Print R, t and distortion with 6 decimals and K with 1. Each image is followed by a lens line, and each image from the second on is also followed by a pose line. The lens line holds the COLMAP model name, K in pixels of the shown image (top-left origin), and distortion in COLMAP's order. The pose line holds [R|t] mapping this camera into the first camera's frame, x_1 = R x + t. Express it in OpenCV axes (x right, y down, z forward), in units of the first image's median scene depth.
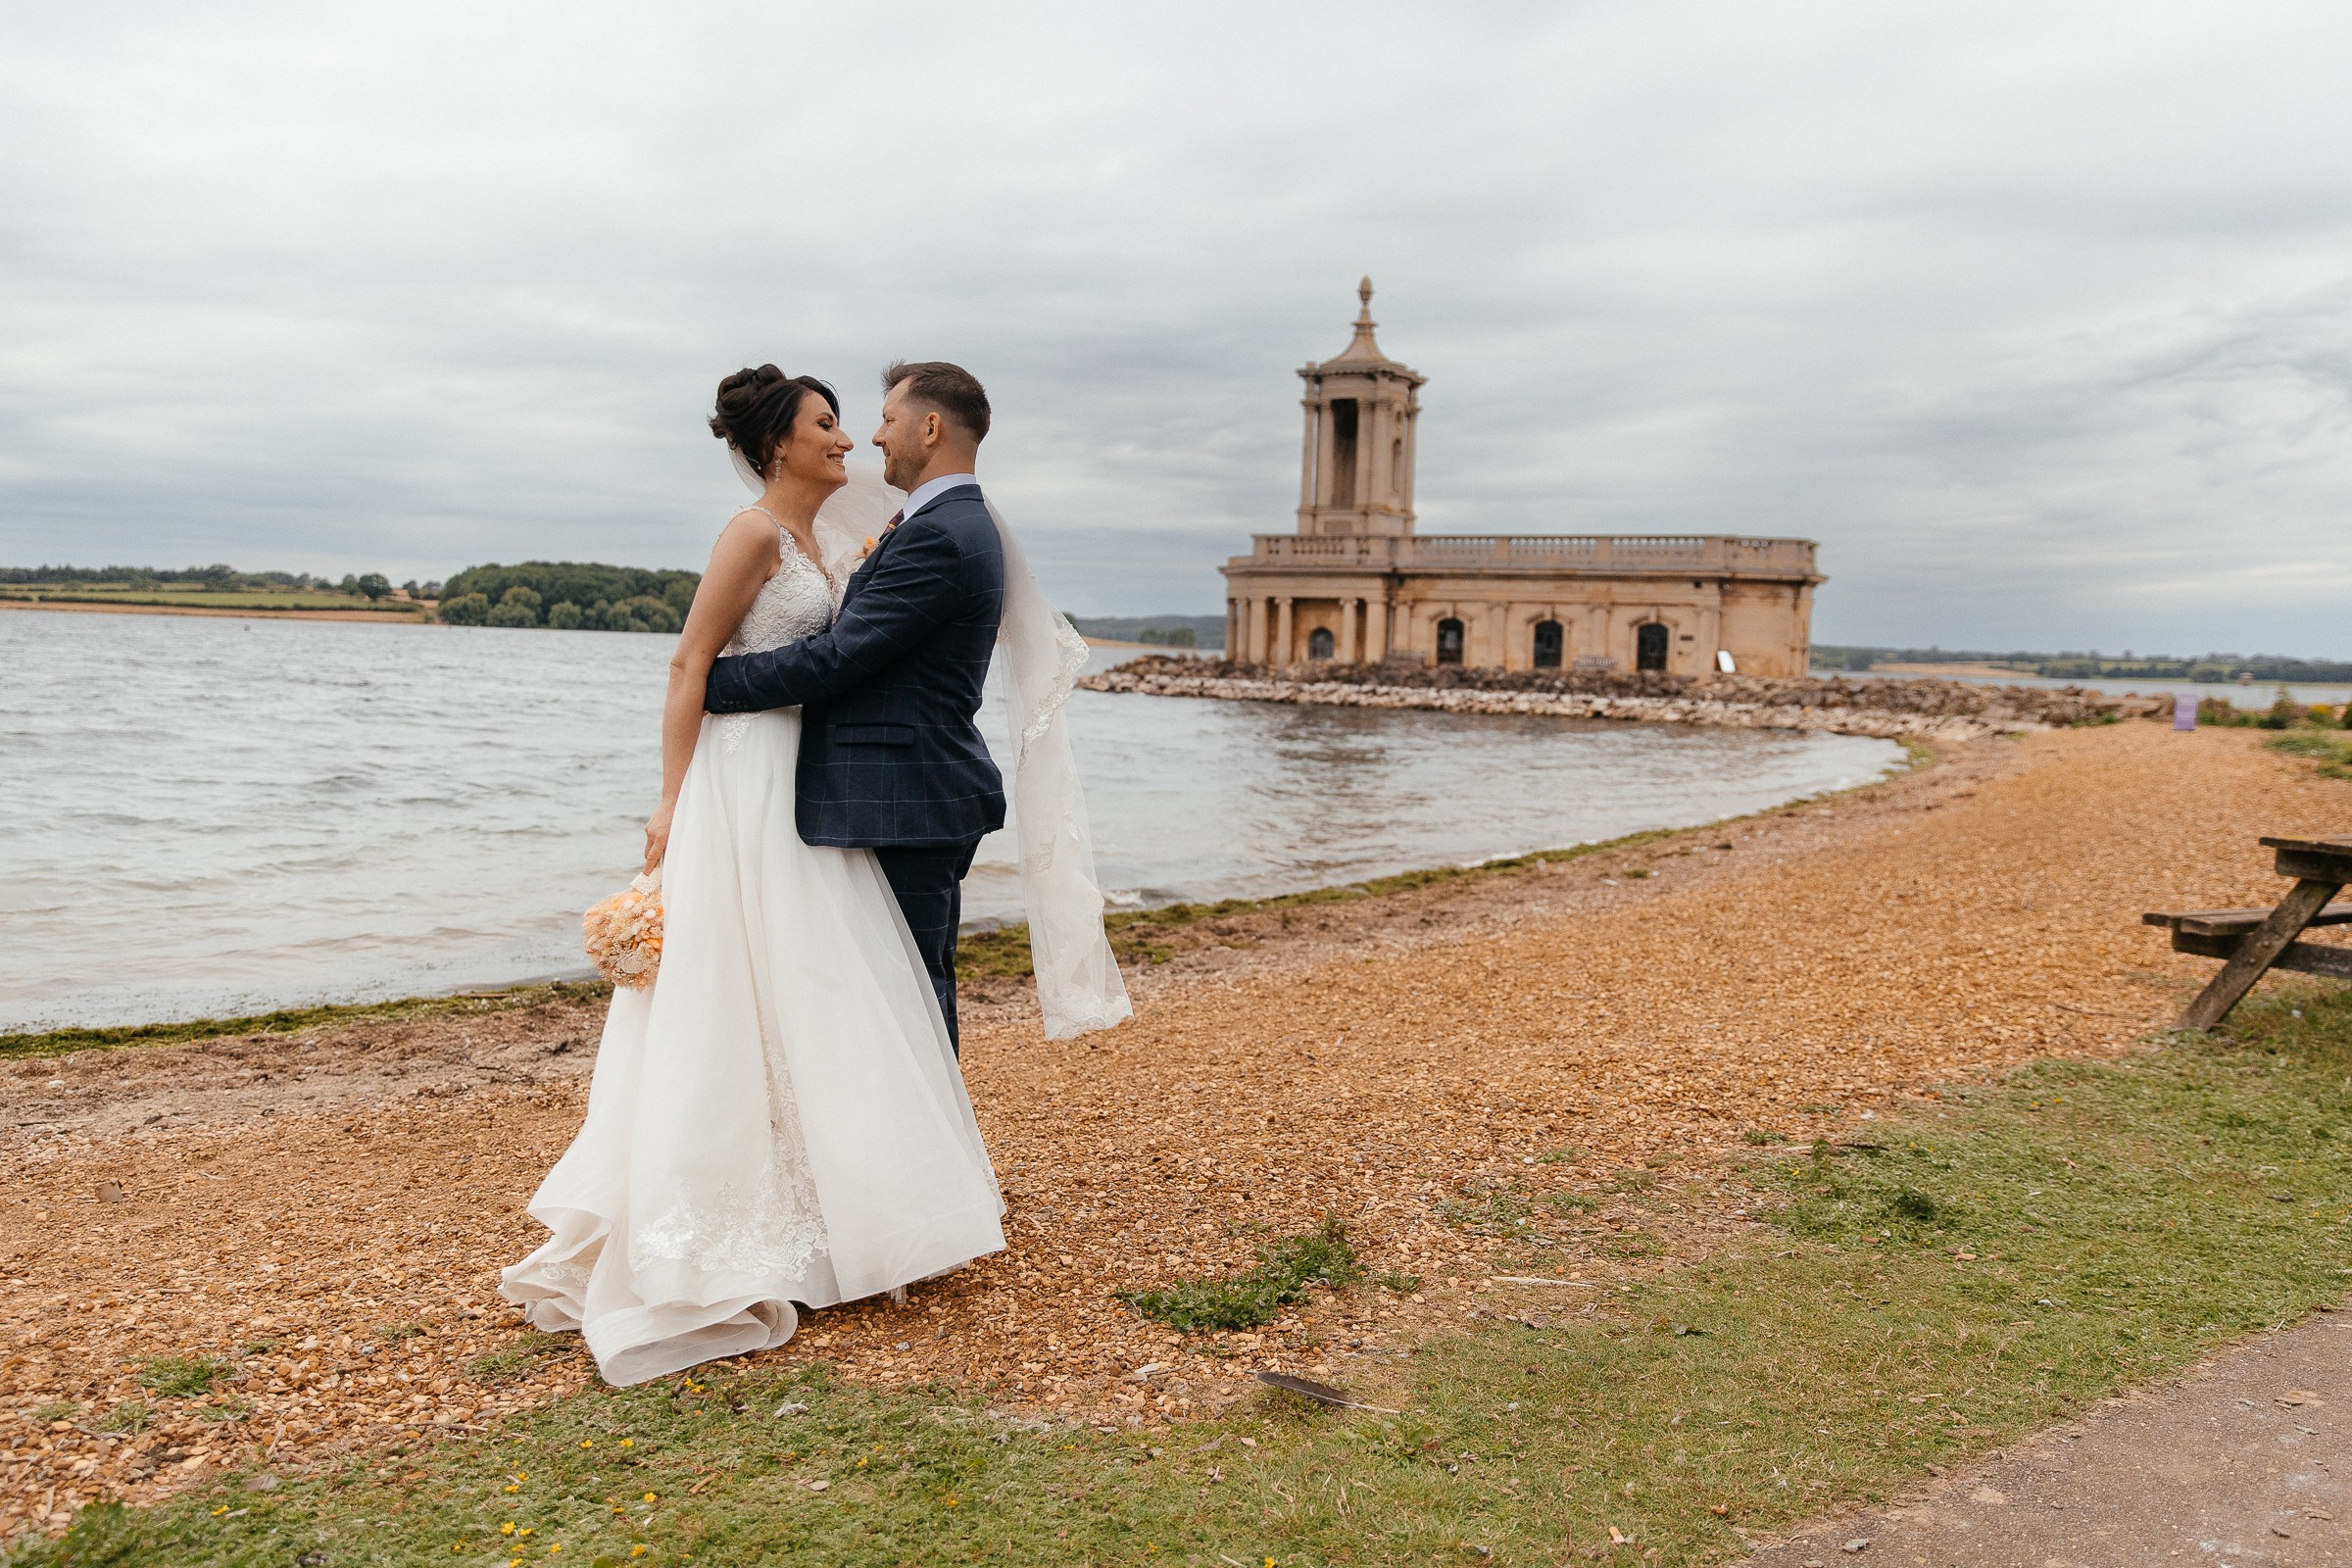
lens RADIAL K [[1821.4, 0, 1170.7], [0, 1821.4, 775.2], [0, 0, 1]] dist [-0.002686, -0.003494]
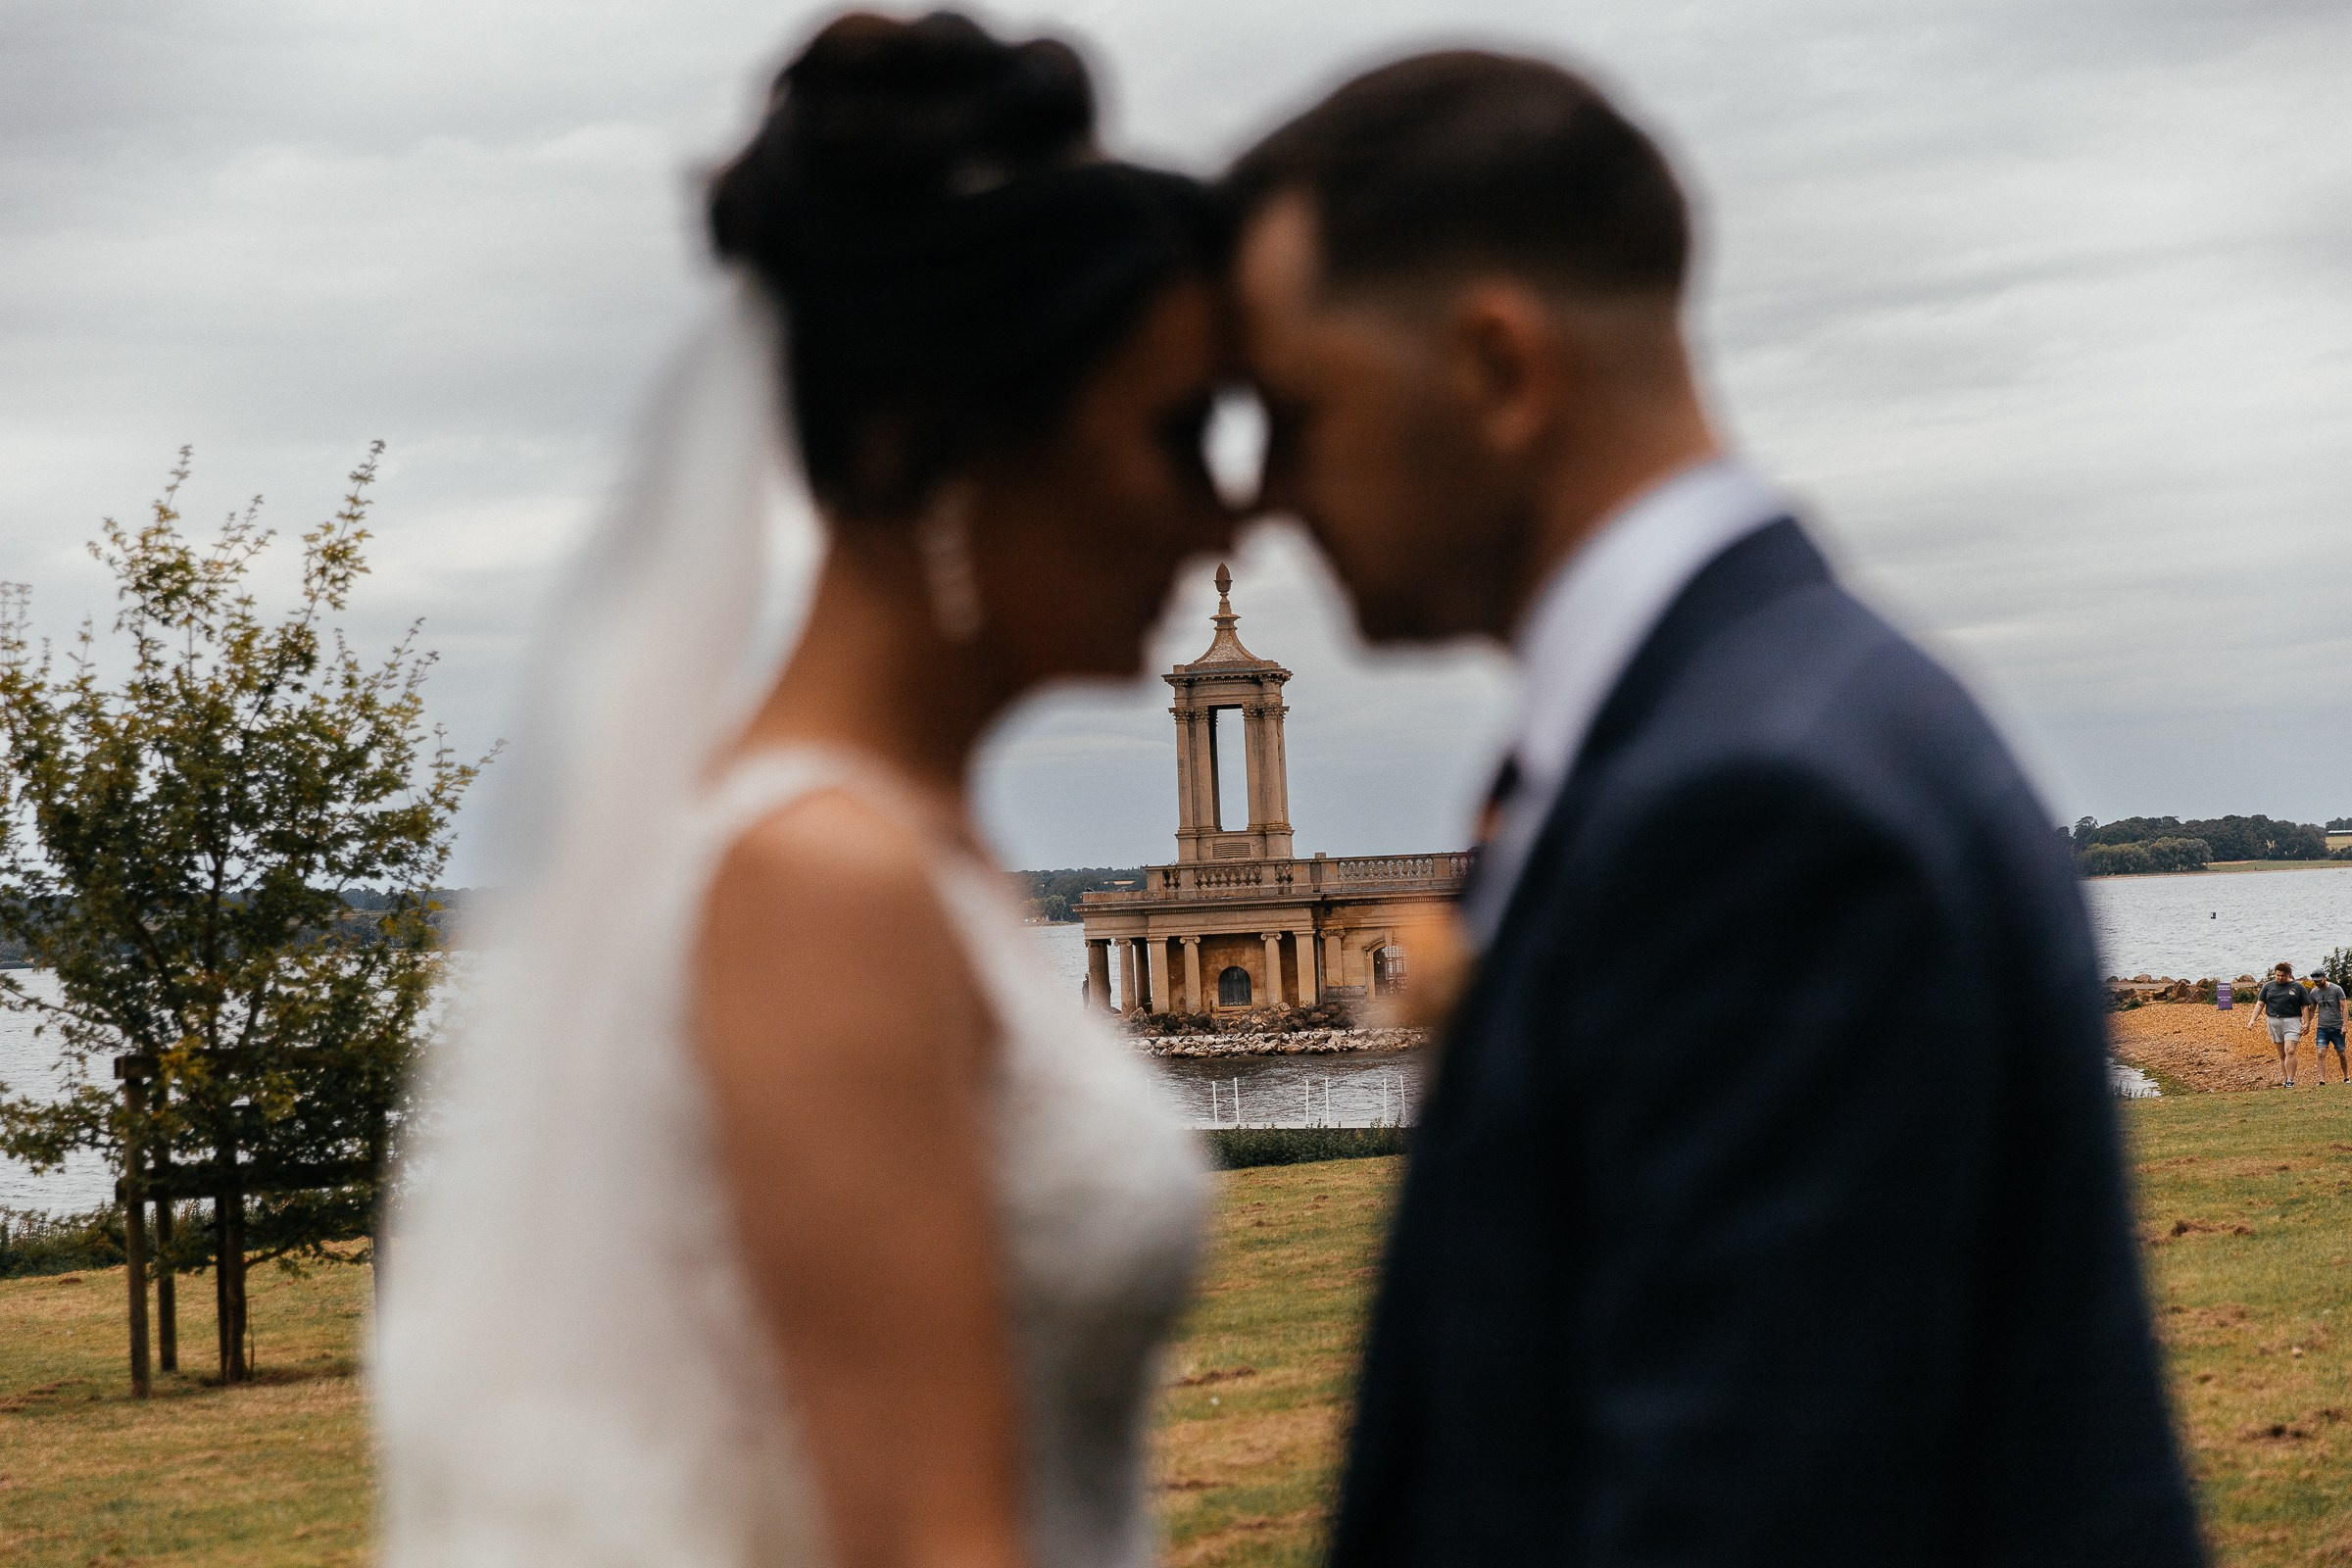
lens RADIAL K [[3963.7, 0, 1174.4], [0, 3963.7, 781.3], [0, 0, 1]] dist [-0.045941, 0.000000]
pose [[0.916036, -0.061469, 0.396357, -0.697199], [0.102333, 0.991301, -0.082768, -0.015292], [-0.387821, 0.116379, 0.914358, -0.744436]]
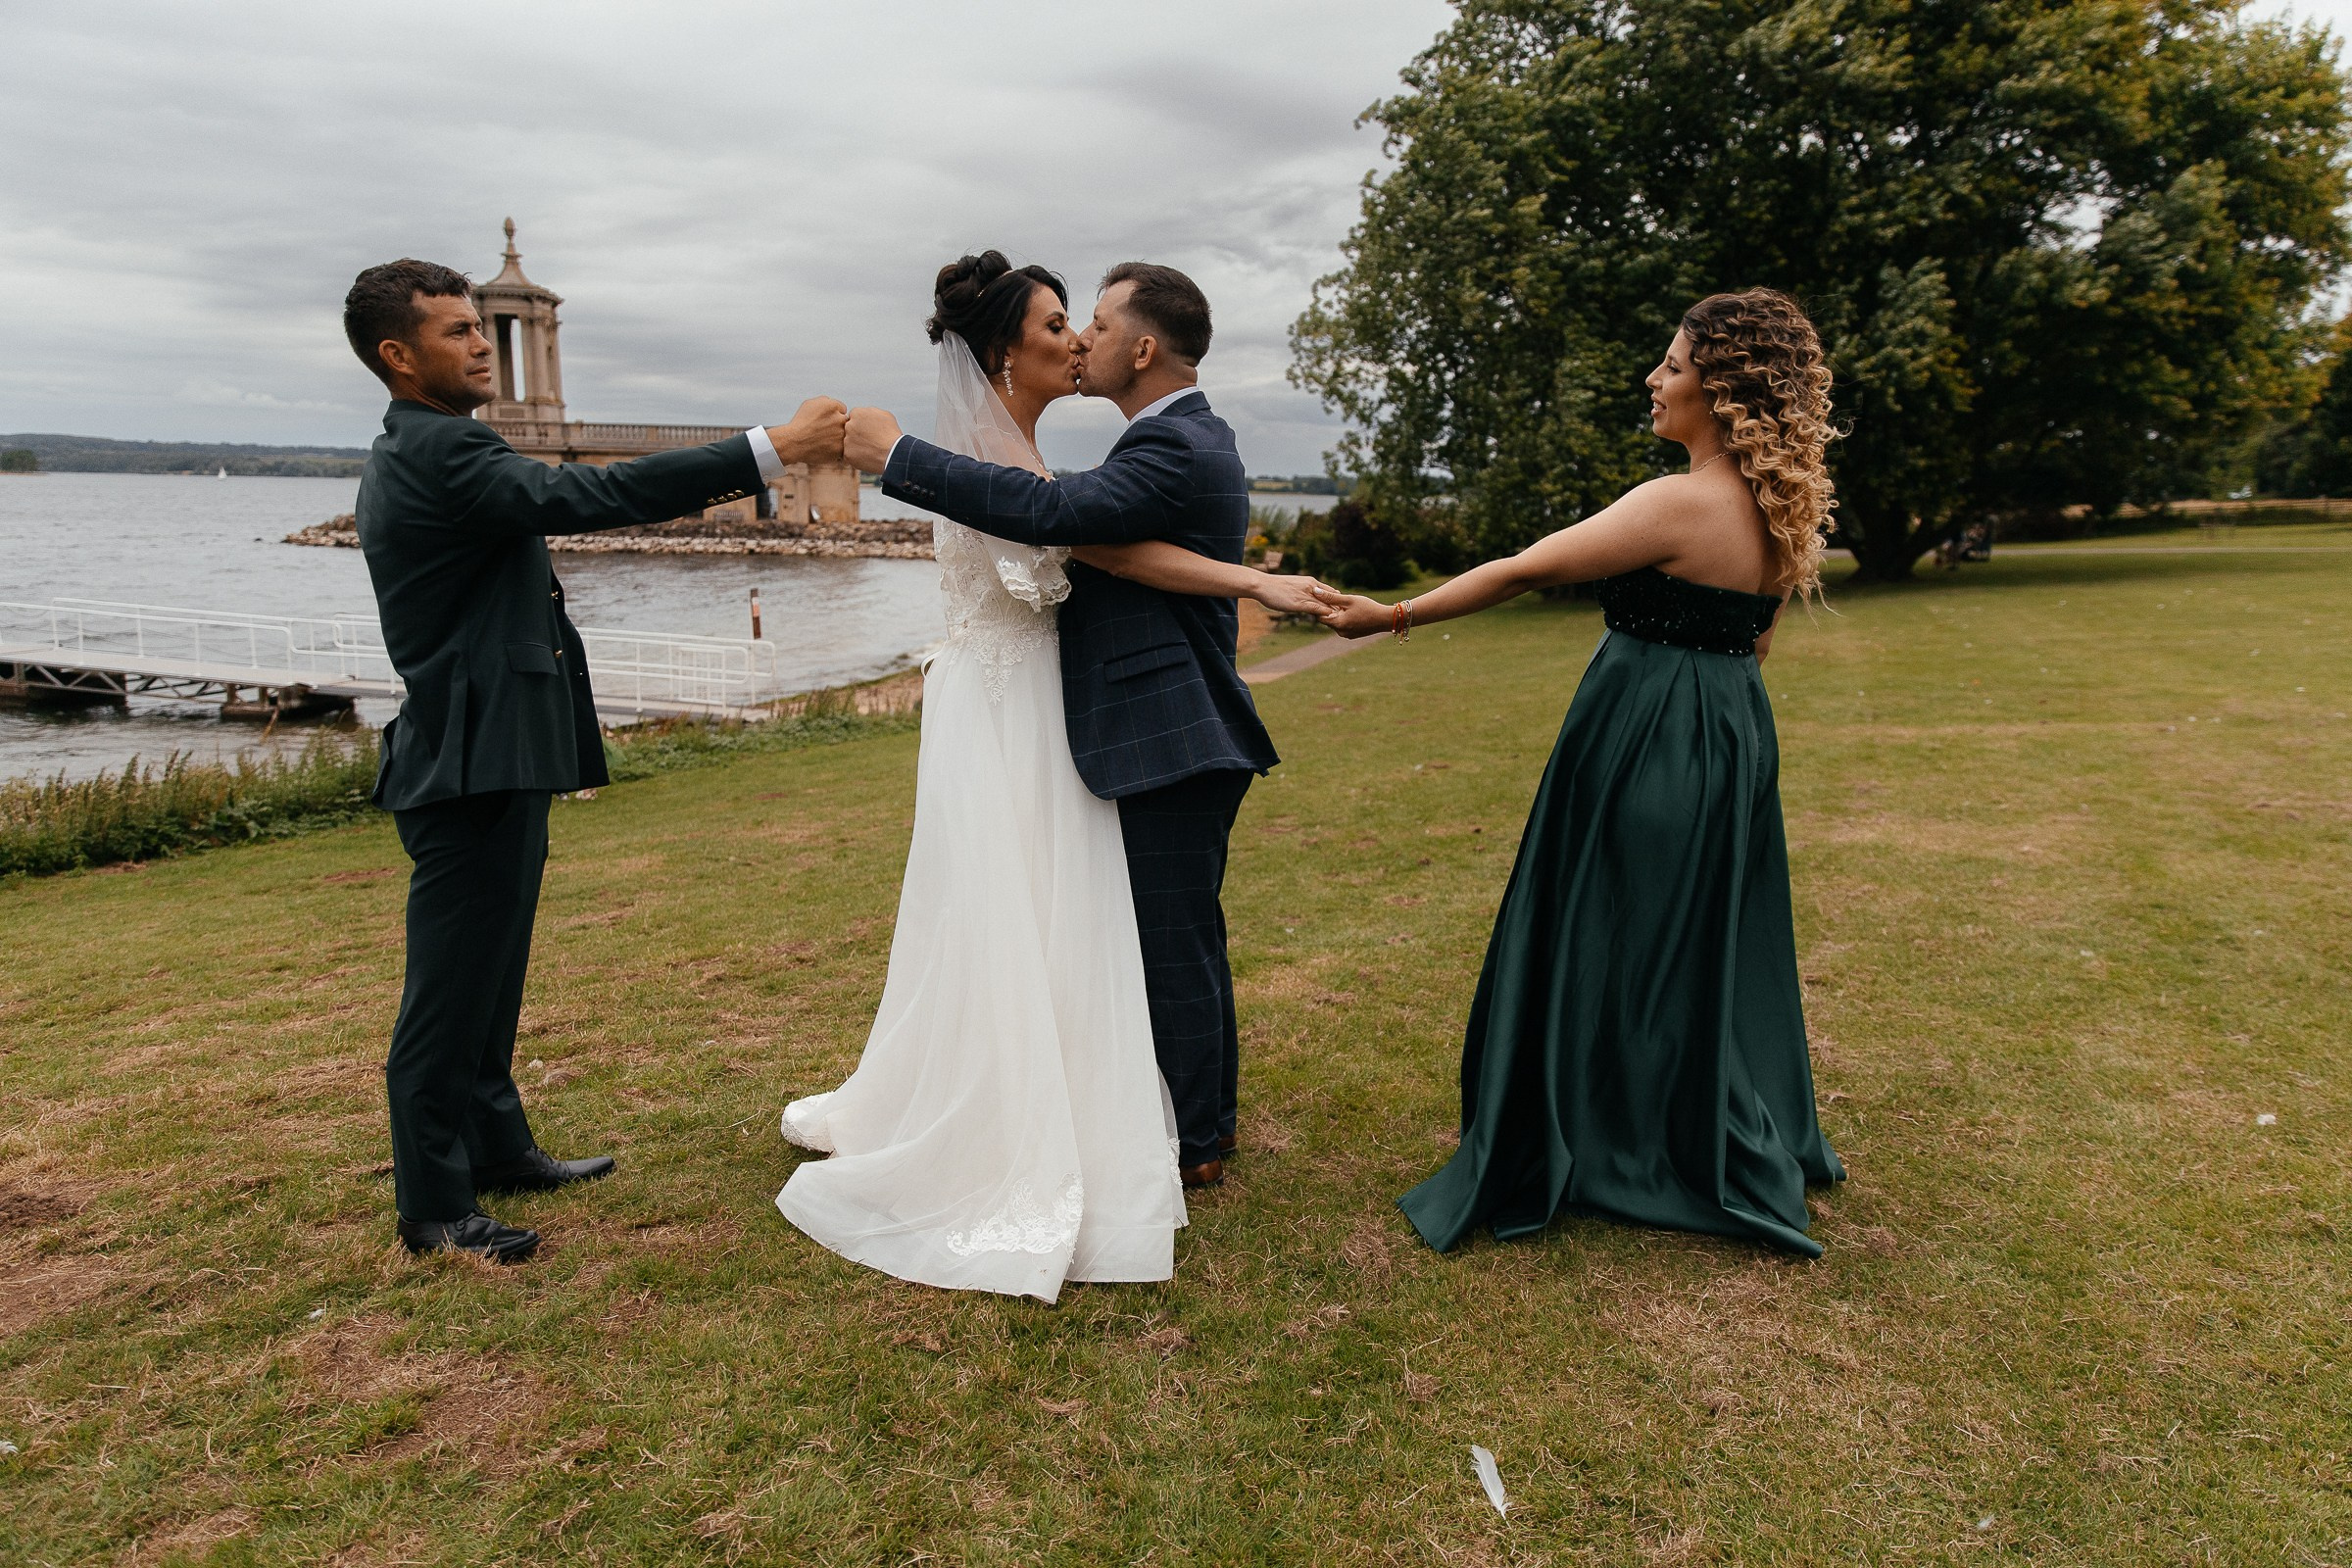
lens RADIAL K [[1566.5, 0, 1187.8], [0, 1566.5, 796.2], [0, 0, 1]] dist [0.000880, 0.001300]
pose [[0.798609, -0.134437, 0.586643, -0.226599], [0.051323, 0.986395, 0.156178, -0.014694], [-0.599658, -0.094617, 0.794643, -0.234795]]
